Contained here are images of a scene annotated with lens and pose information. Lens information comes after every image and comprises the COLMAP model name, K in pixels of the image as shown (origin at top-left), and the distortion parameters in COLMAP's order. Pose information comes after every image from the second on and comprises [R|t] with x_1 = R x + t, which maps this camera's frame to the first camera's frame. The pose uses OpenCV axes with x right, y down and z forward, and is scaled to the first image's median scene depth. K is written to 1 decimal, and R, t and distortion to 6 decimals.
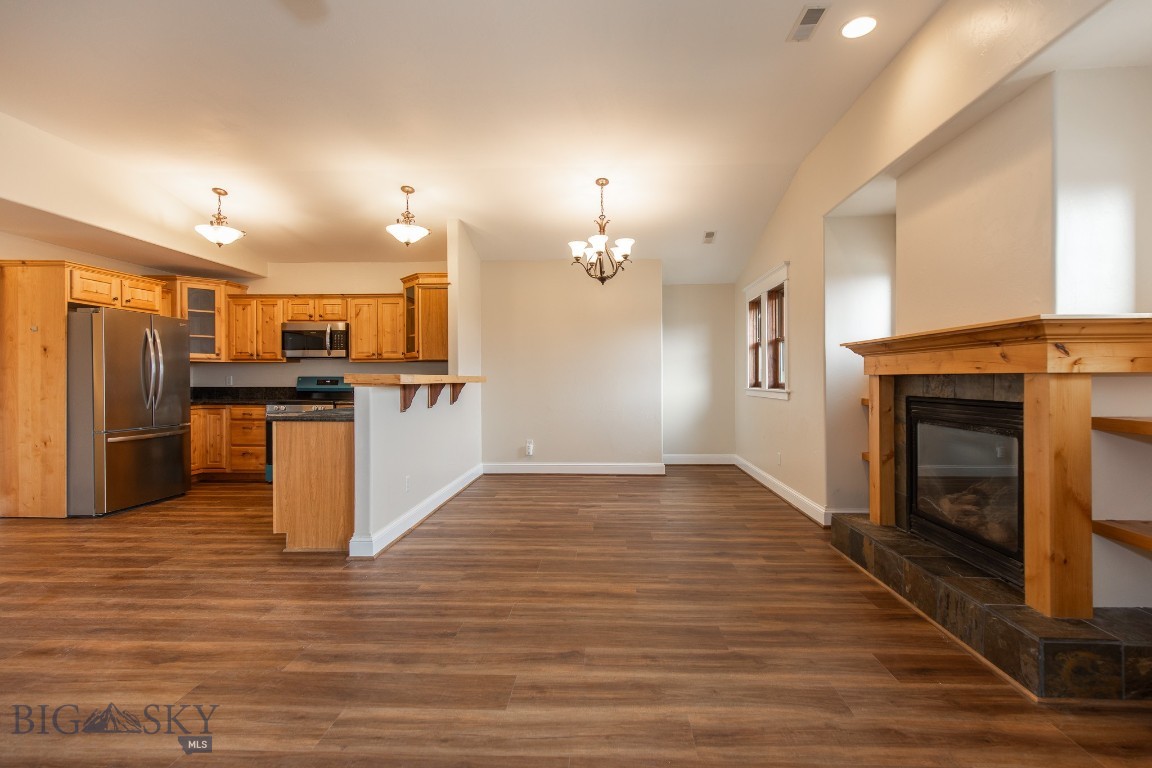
lens RADIAL K [[529.5, 0, 583.1], [0, 529.5, 384.2], [0, 0, 1]] dist [0.012865, -0.000203]
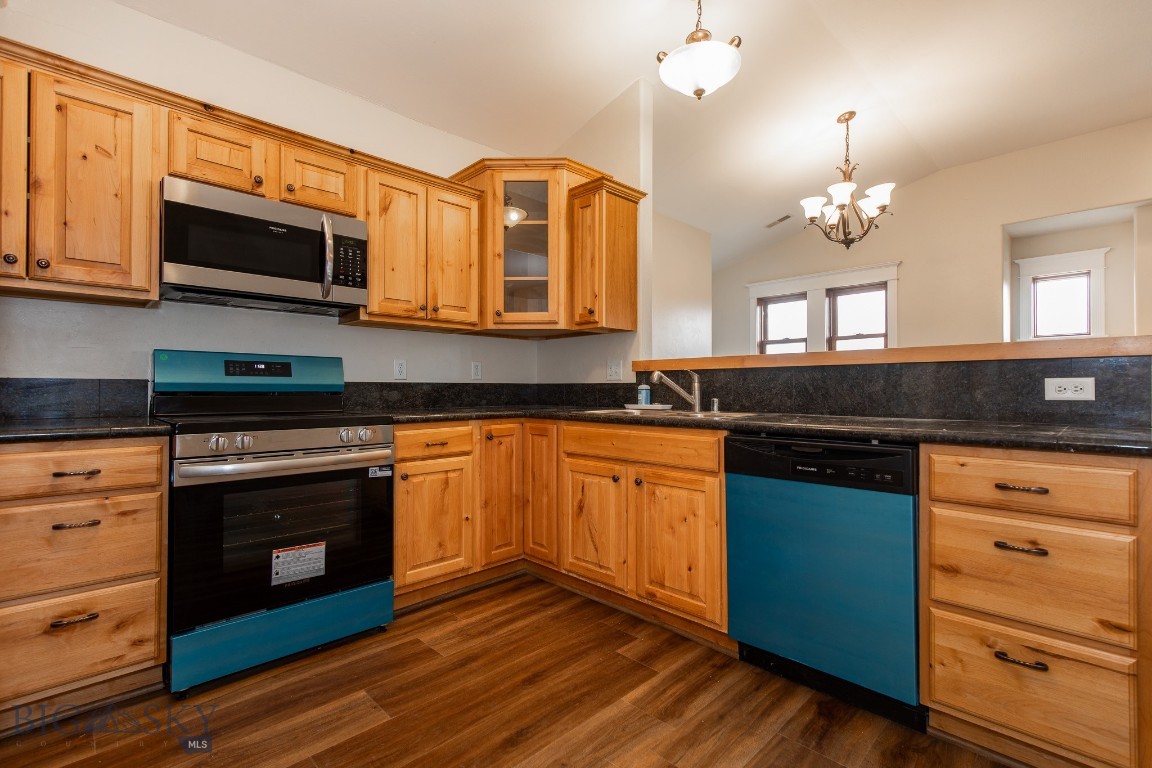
lens RADIAL K [[529.5, 0, 583.1], [0, 529.5, 384.2], [0, 0, 1]] dist [0.012865, -0.000203]
pose [[0.684067, 0.007376, 0.729382, -0.868081], [0.004315, 0.999890, -0.014158, 0.020556], [-0.729406, 0.012832, 0.683960, 0.828204]]
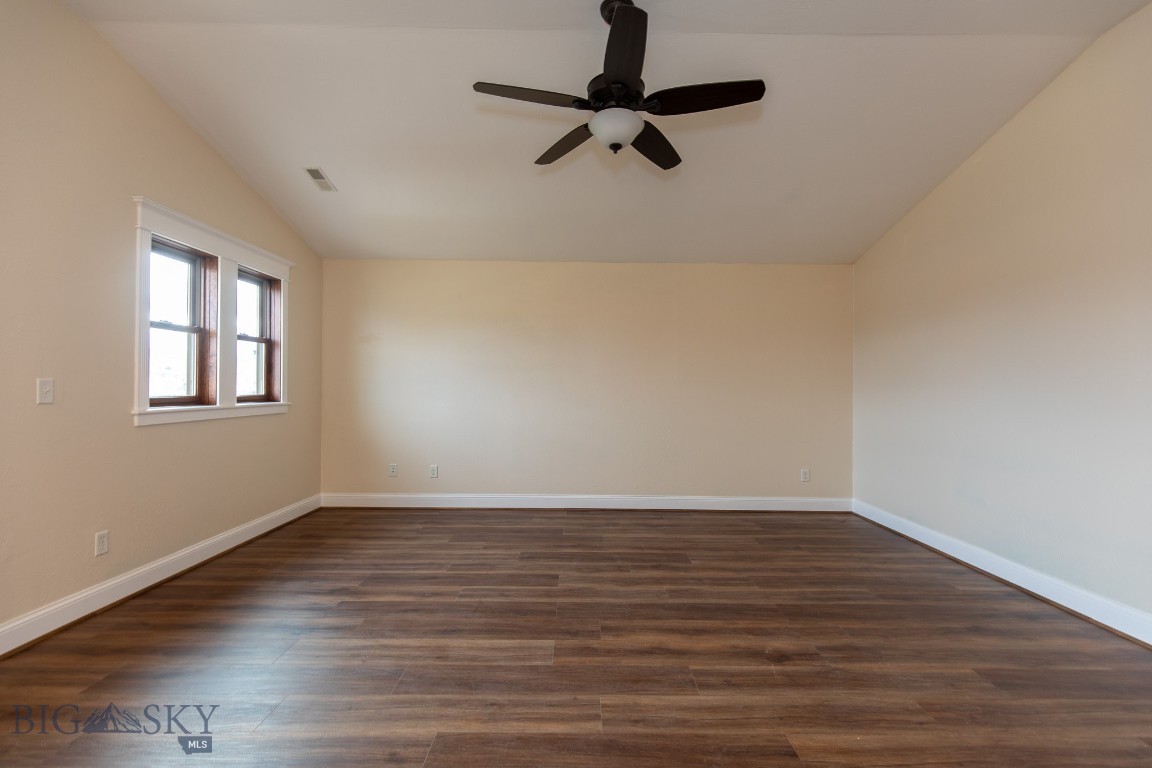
lens RADIAL K [[514.8, 0, 547.5], [0, 514.8, 385.2], [0, 0, 1]] dist [0.000615, 0.000113]
pose [[-0.999957, -0.001543, 0.009097, -0.148979], [-0.001493, 0.999983, 0.005594, -0.011689], [-0.009106, 0.005580, -0.999943, 0.813395]]
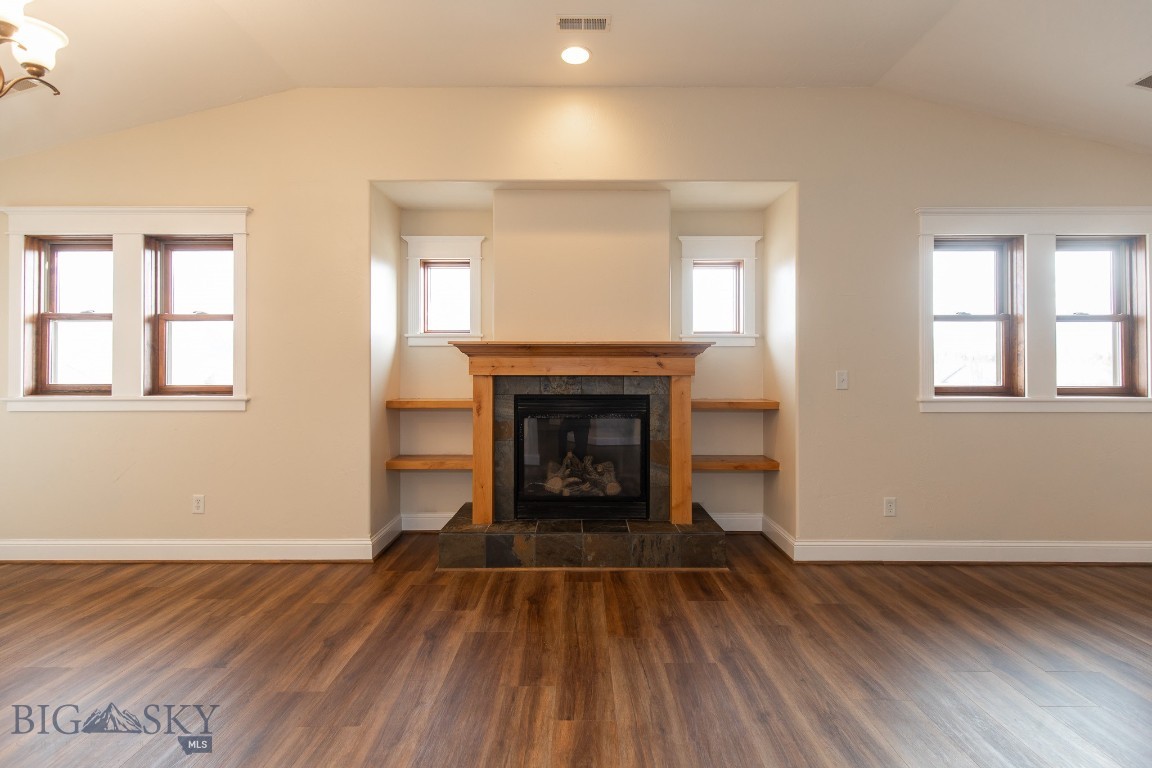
lens RADIAL K [[518.5, 0, 606.6], [0, 518.5, 366.9], [0, 0, 1]] dist [0.012519, 0.000005]
pose [[-0.050742, 0.016288, 0.998579, -0.345012], [0.009659, 0.999828, -0.015817, -0.012072], [-0.998665, 0.008842, -0.050891, 0.642764]]
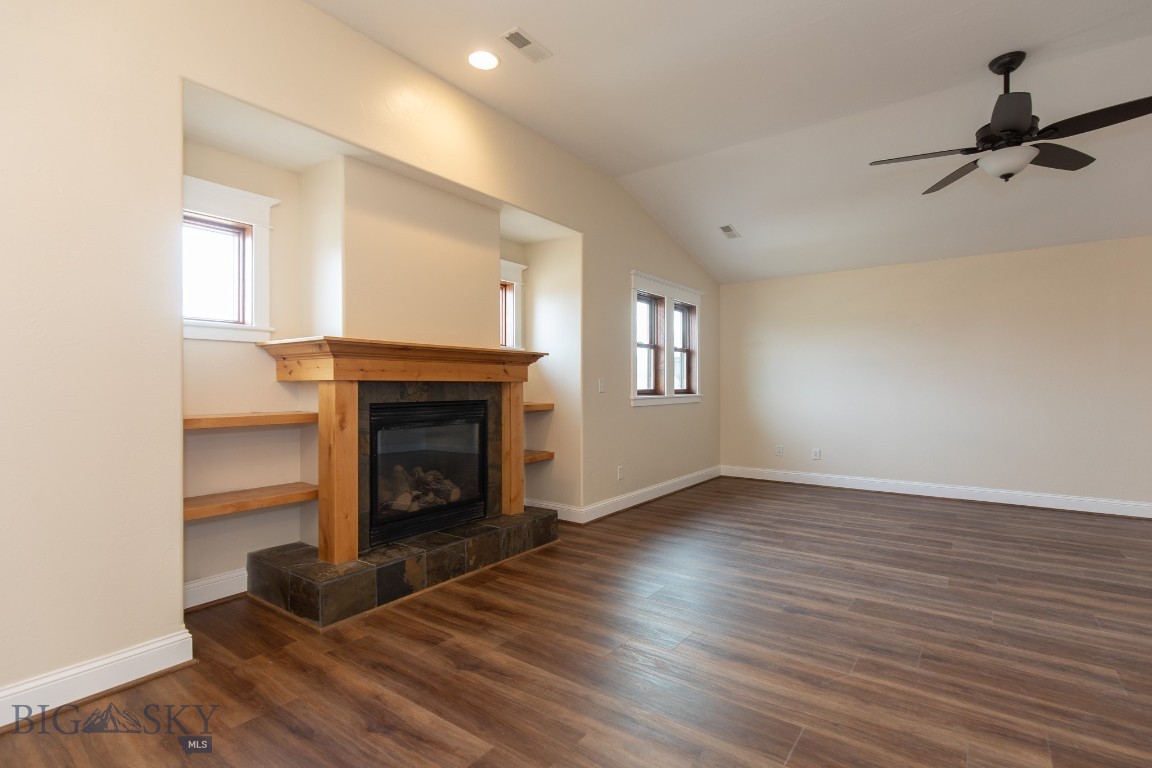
lens RADIAL K [[504.2, 0, 565.9], [0, 504.2, 384.4], [0, 0, 1]] dist [0.008346, -0.000572]
pose [[-0.803615, 0.009483, 0.595074, -0.146885], [0.013367, 0.999908, 0.002116, -0.006719], [-0.594999, 0.009655, -0.803668, 1.120546]]
